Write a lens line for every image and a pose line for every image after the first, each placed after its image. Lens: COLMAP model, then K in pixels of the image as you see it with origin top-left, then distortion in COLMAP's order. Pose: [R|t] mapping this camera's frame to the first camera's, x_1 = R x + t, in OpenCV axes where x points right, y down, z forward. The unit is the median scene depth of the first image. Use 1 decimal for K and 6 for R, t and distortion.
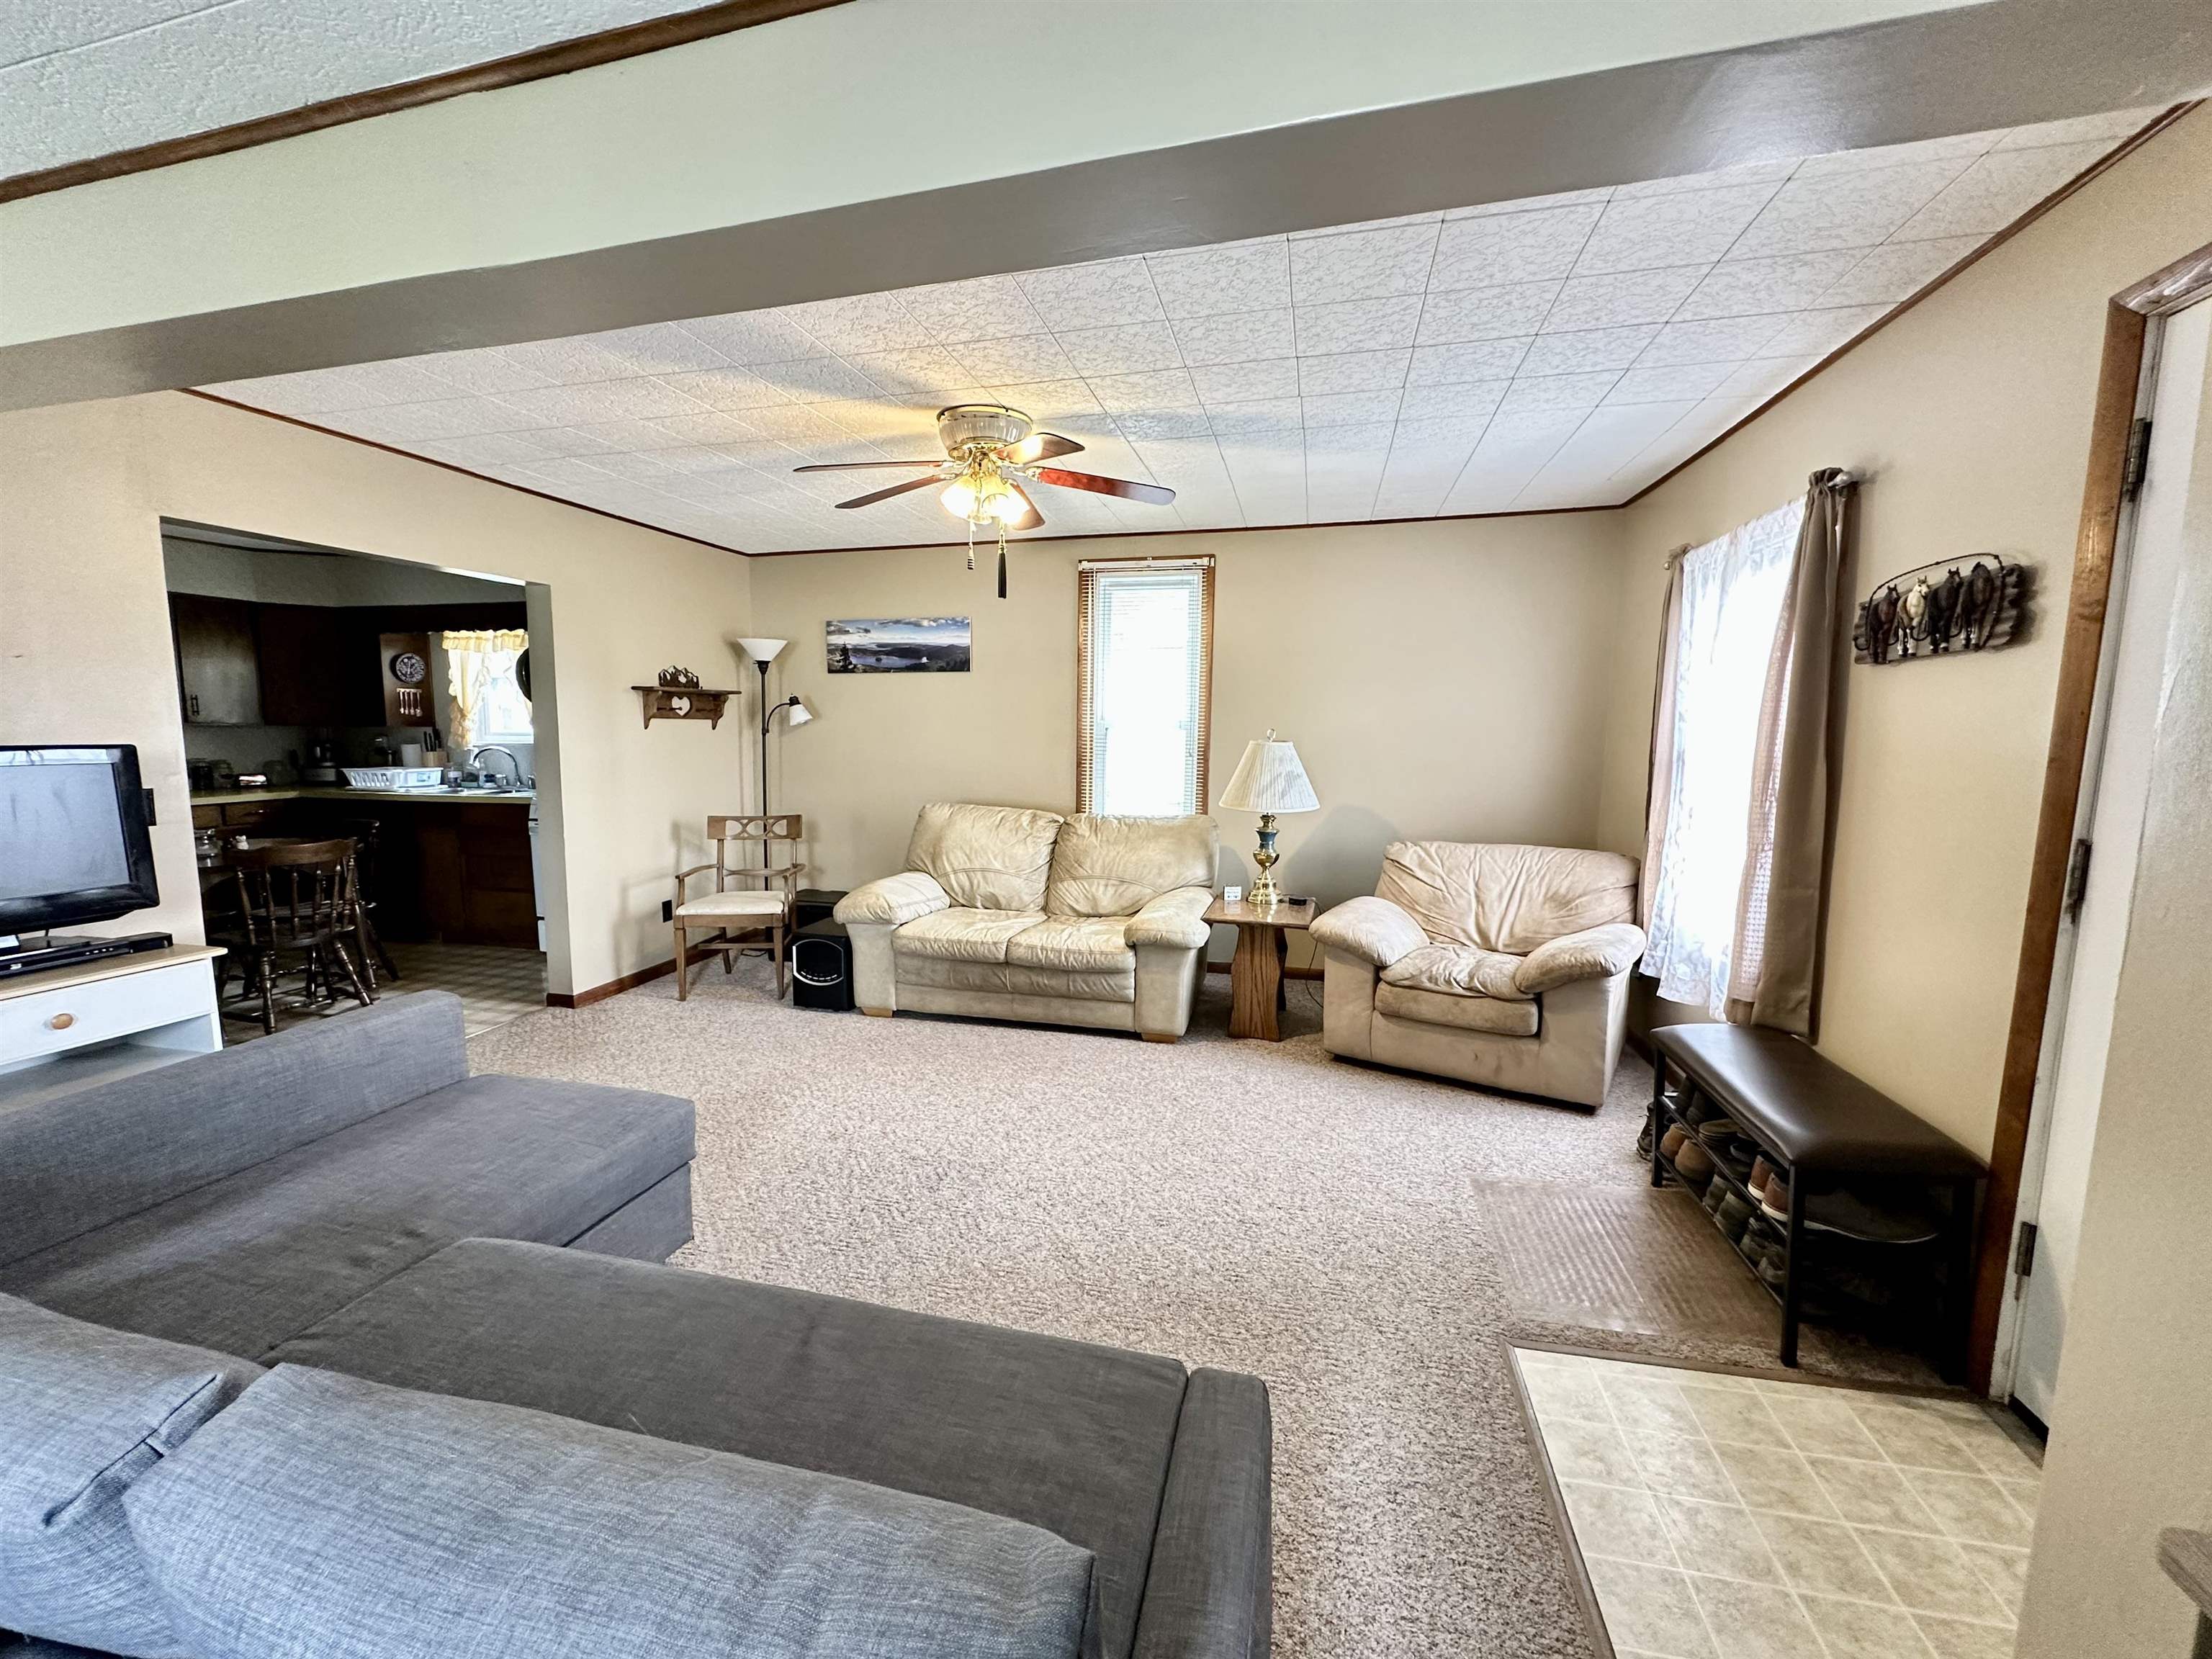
lens RADIAL K [[880.6, 0, 1106.0], [0, 880.6, 829.5], [0, 0, 1]] dist [-0.002421, 0.000092]
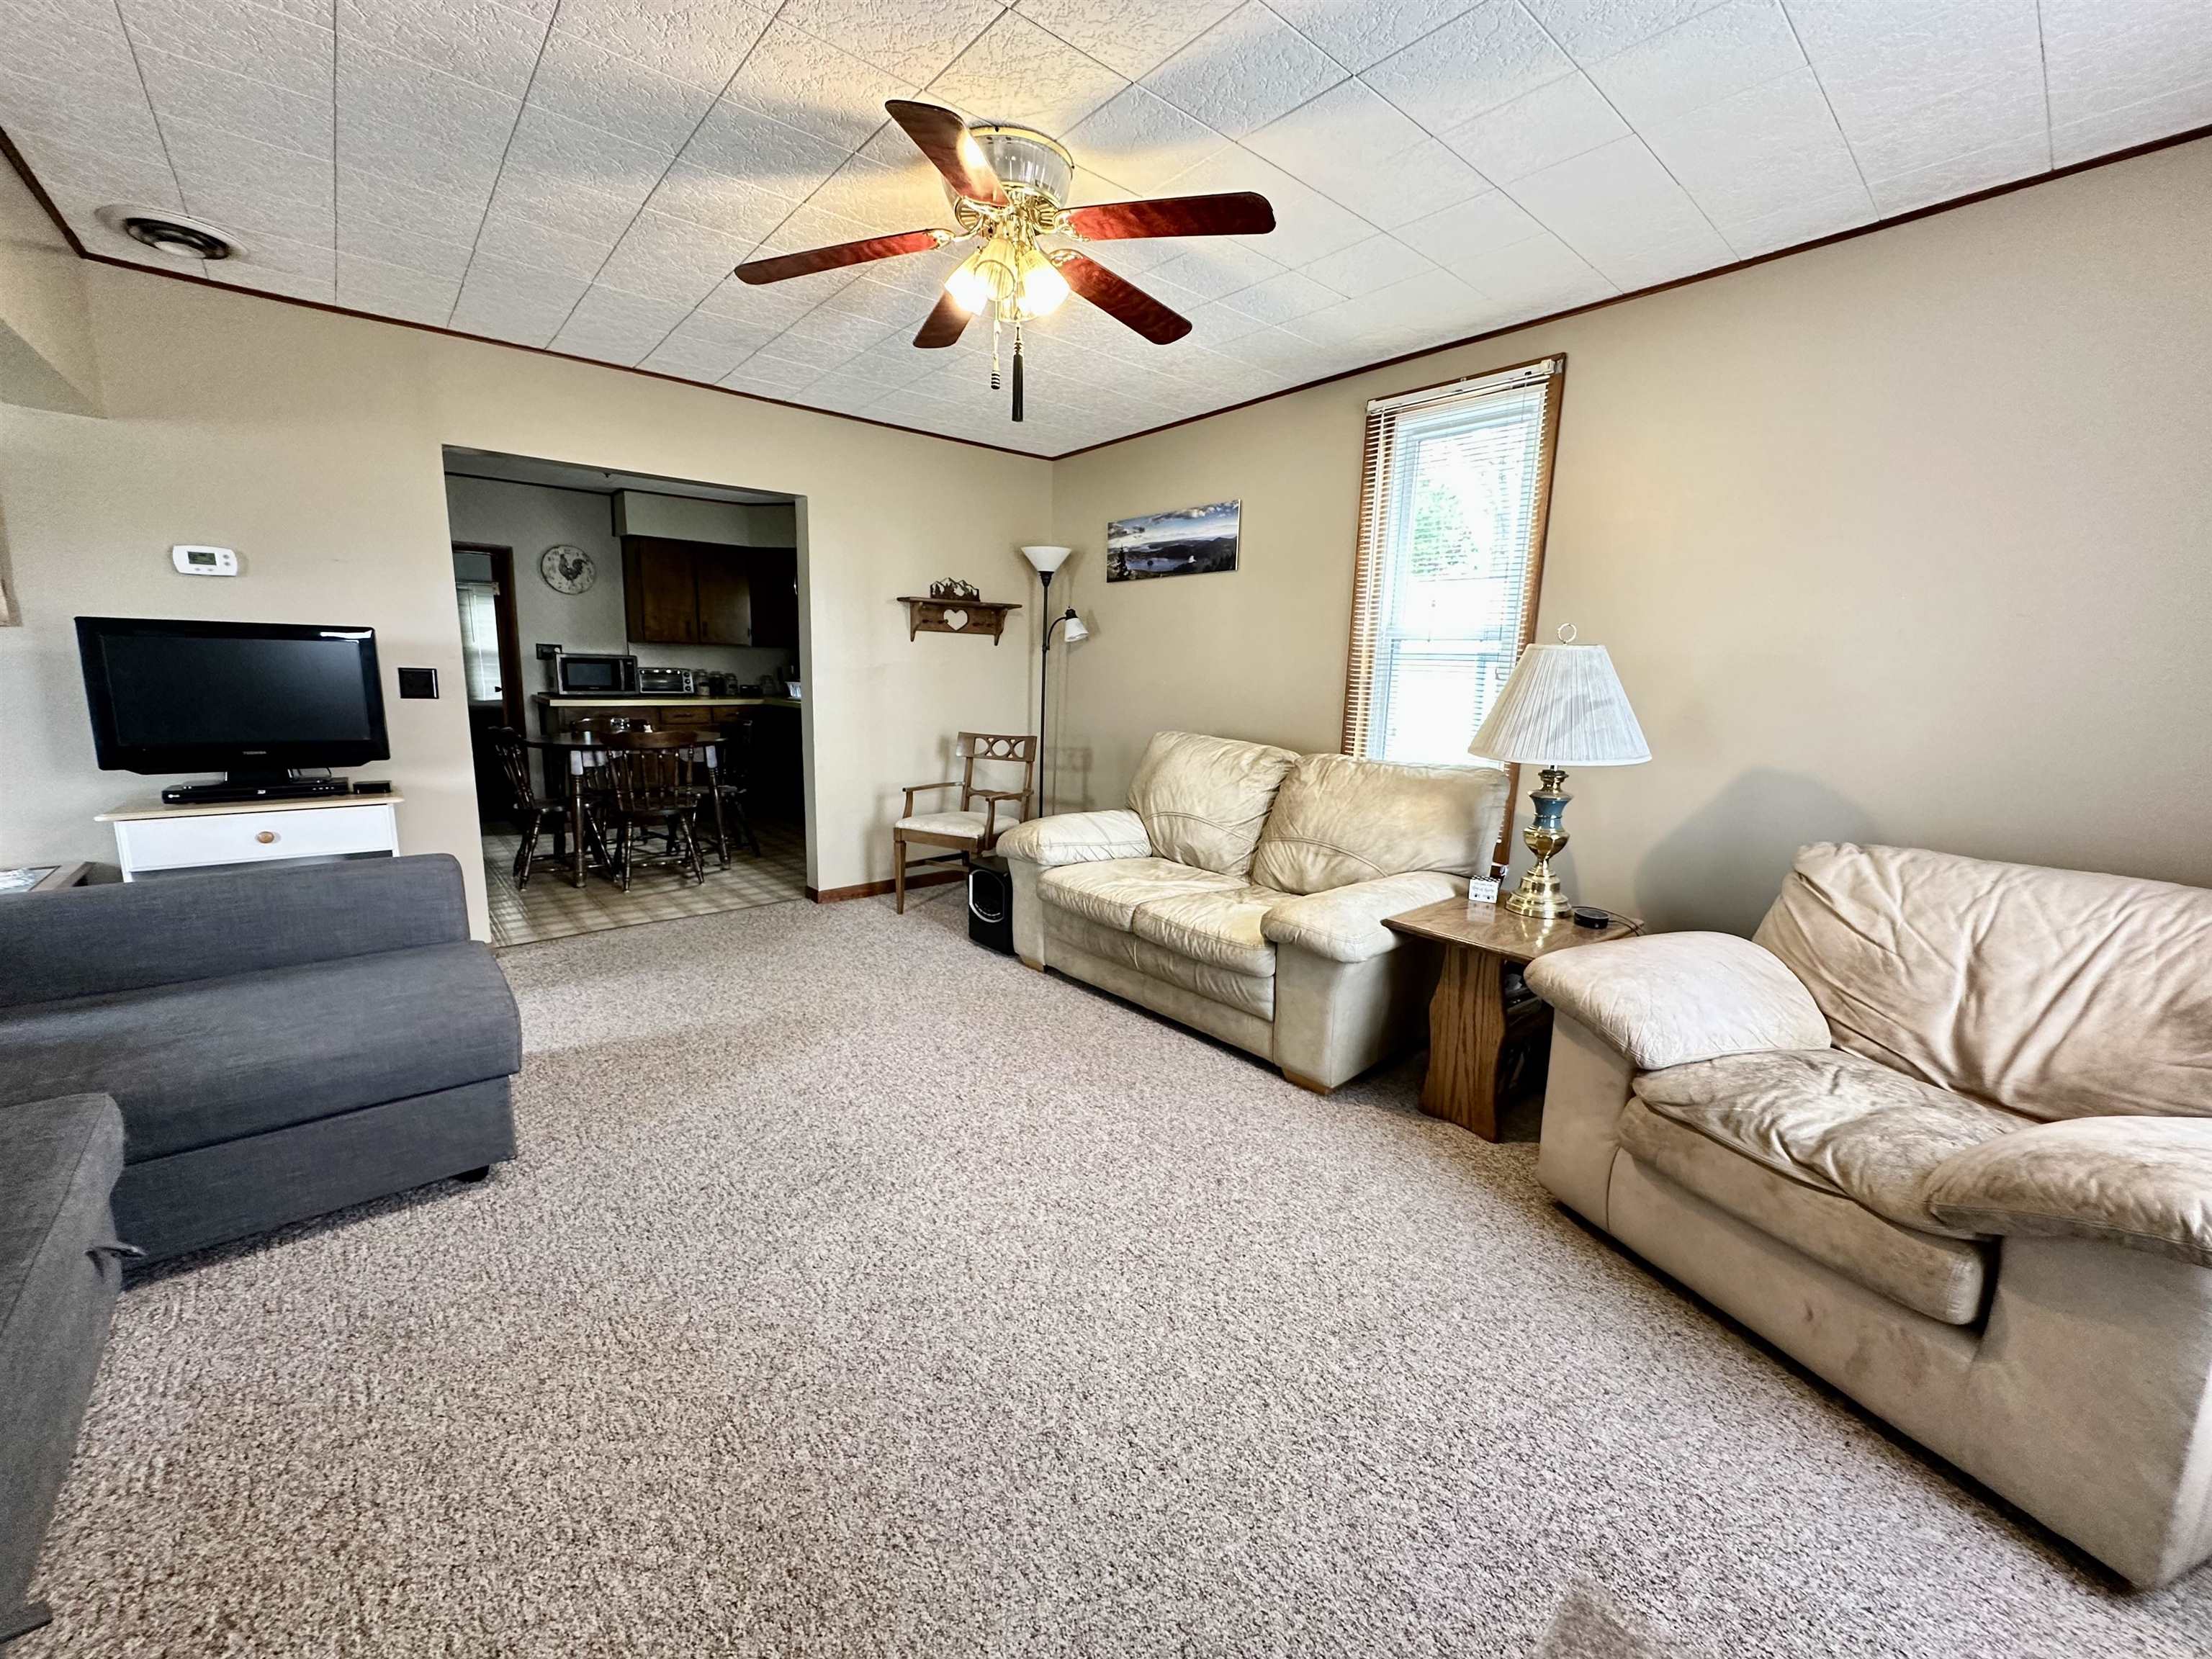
lens RADIAL K [[880.6, 0, 1106.0], [0, 880.6, 829.5], [0, 0, 1]] dist [-0.002421, 0.000092]
pose [[0.817757, 0.113842, -0.564192, 0.262422], [-0.083865, 0.993350, 0.078880, 0.001546], [0.569420, -0.017188, 0.821867, 0.313779]]
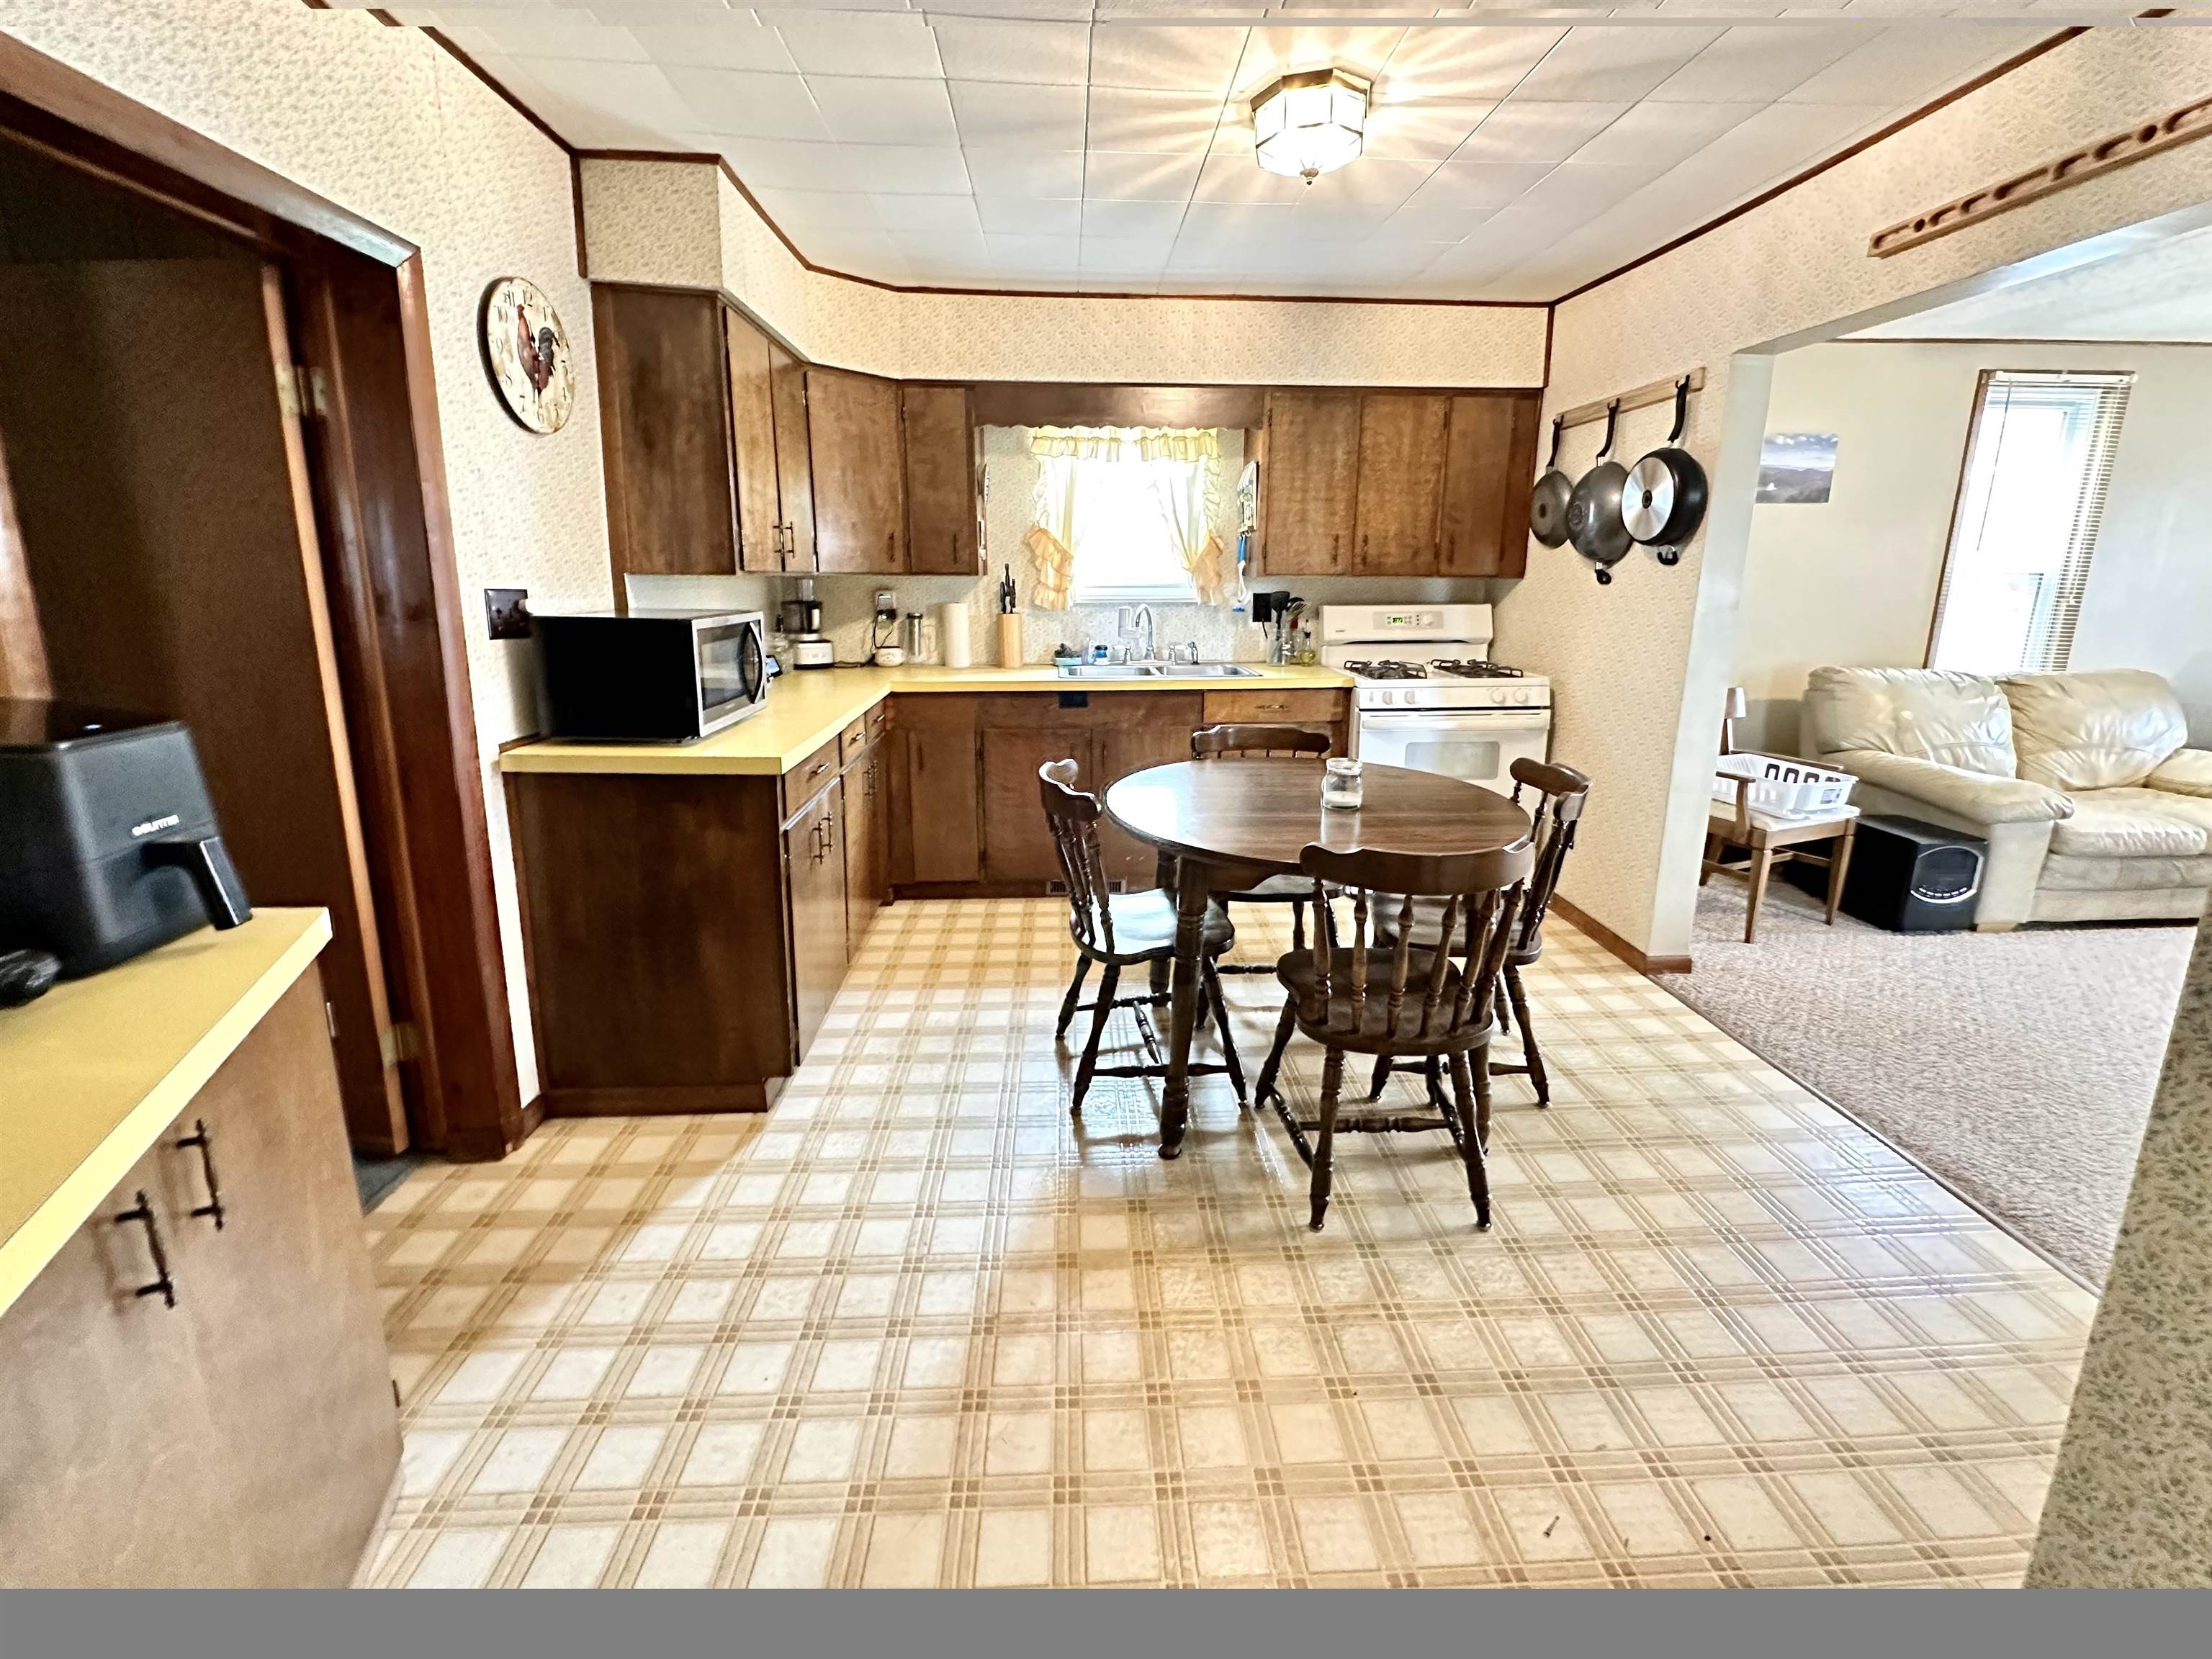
lens RADIAL K [[895.1, 0, 1106.1], [0, 895.1, 760.2], [0, 0, 1]] dist [-0.000950, -0.000030]
pose [[0.953691, -0.067039, 0.293223, -1.215910], [0.040045, 0.994467, 0.097122, -0.057012], [-0.298111, -0.080882, 0.951098, 0.449765]]
